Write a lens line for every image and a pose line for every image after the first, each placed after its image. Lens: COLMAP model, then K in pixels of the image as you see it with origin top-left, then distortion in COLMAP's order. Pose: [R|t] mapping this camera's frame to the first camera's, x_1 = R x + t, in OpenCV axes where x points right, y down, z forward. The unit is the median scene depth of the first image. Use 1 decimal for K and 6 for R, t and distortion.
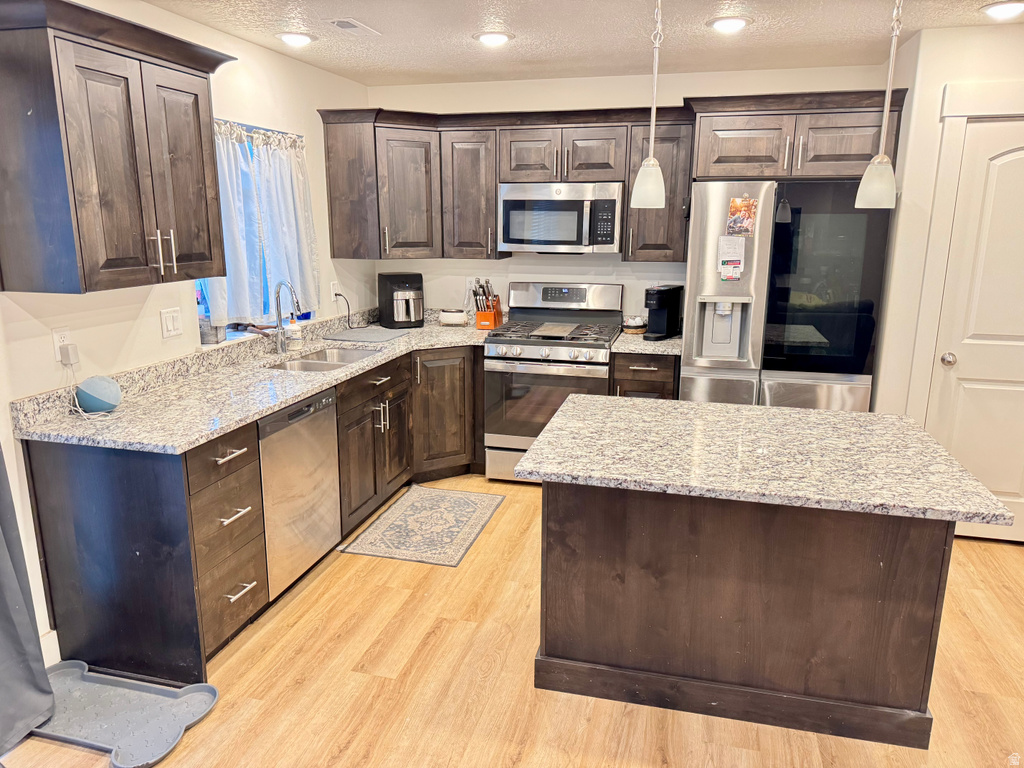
lens RADIAL K [[725.4, 0, 512.0], [0, 725.4, 384.0], [0, 0, 1]] dist [0.099392, -0.146958]
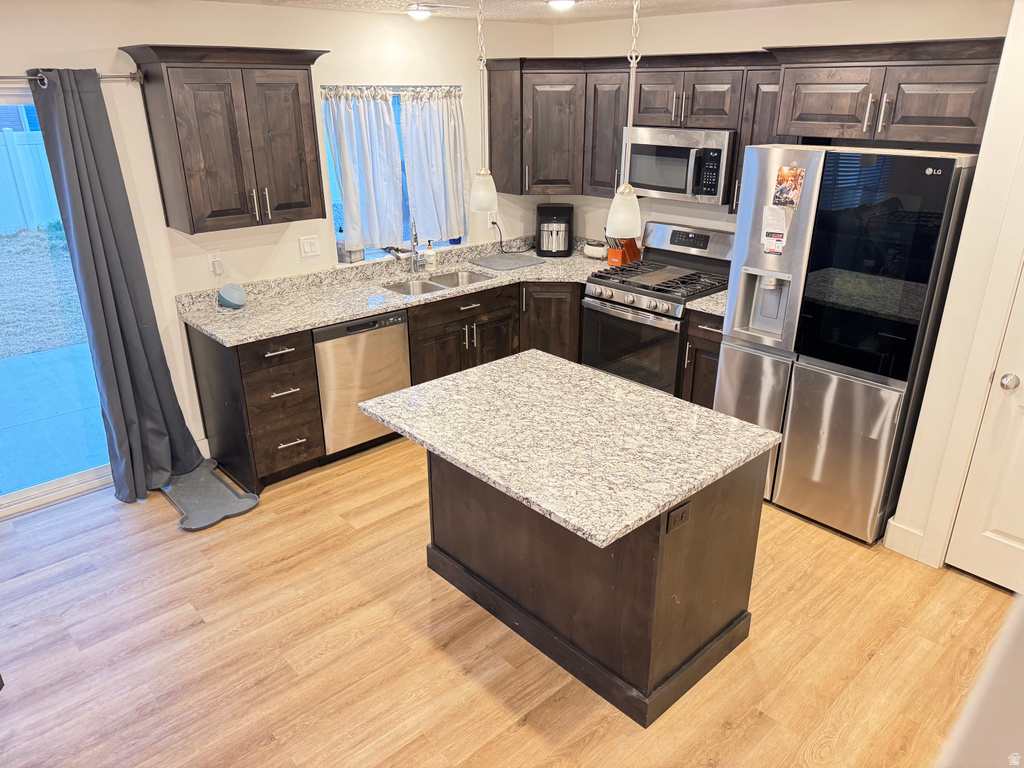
lens RADIAL K [[726.0, 0, 515.6], [0, 726.0, 386.5], [0, 0, 1]] dist [0.119231, -0.195243]
pose [[0.839950, 0.200534, -0.504252, 0.579481], [-0.115764, 0.974042, 0.194530, -0.132417], [0.530172, -0.105021, 0.841361, 0.011999]]
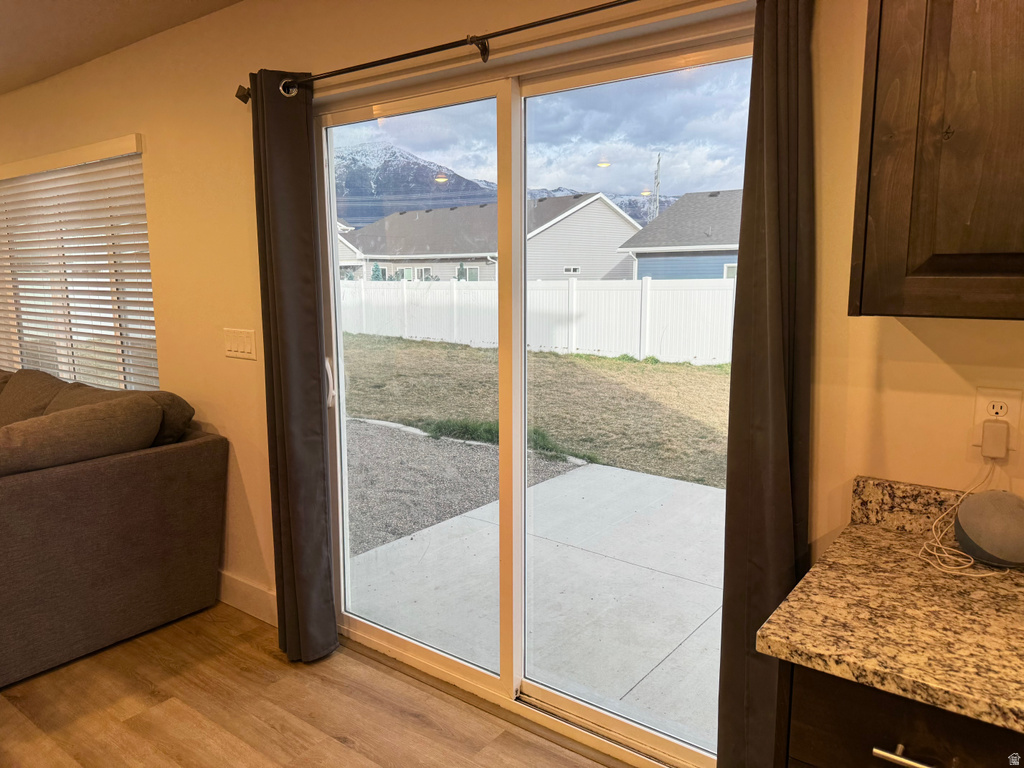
lens RADIAL K [[725.4, 0, 512.0], [0, 725.4, 384.0], [0, 0, 1]] dist [0.099392, -0.146958]
pose [[-0.379229, 0.138429, -0.914890, 0.015590], [-0.203821, 0.951963, 0.228524, -0.101902], [0.902576, 0.273137, -0.332797, 0.667133]]
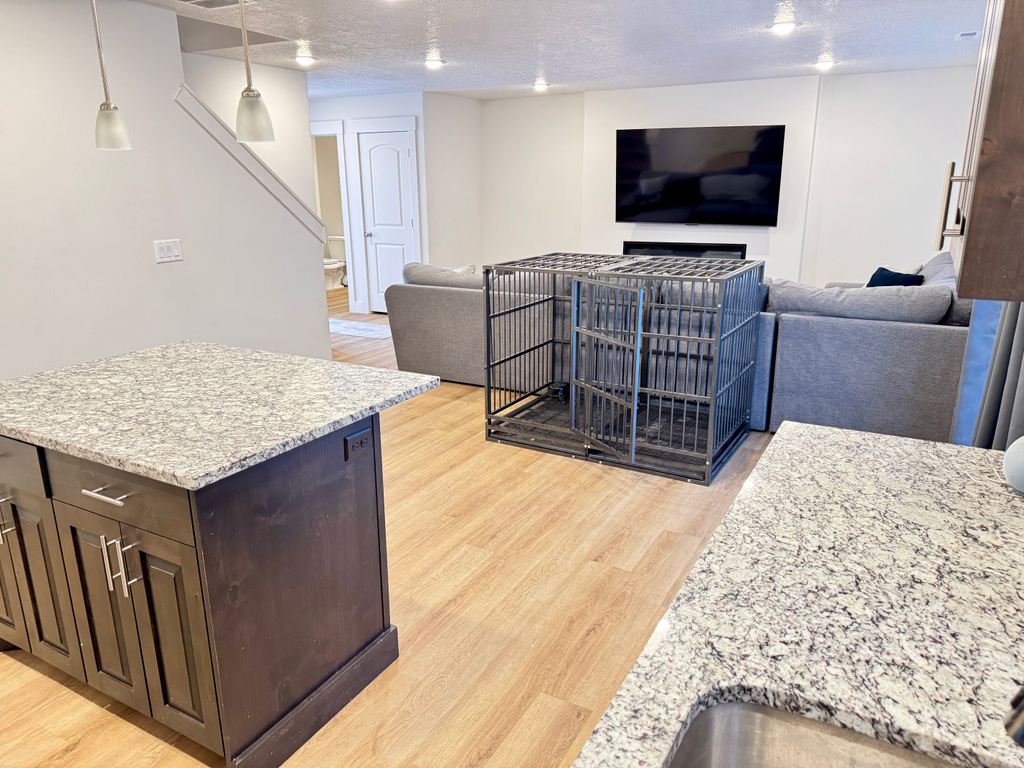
lens RADIAL K [[725.4, 0, 512.0], [0, 725.4, 384.0], [0, 0, 1]] dist [0.099392, -0.146958]
pose [[-0.966543, -0.062047, 0.248889, -0.246063], [0.064848, 0.879677, 0.471130, -0.255783], [-0.248174, 0.471507, -0.846221, 1.222343]]
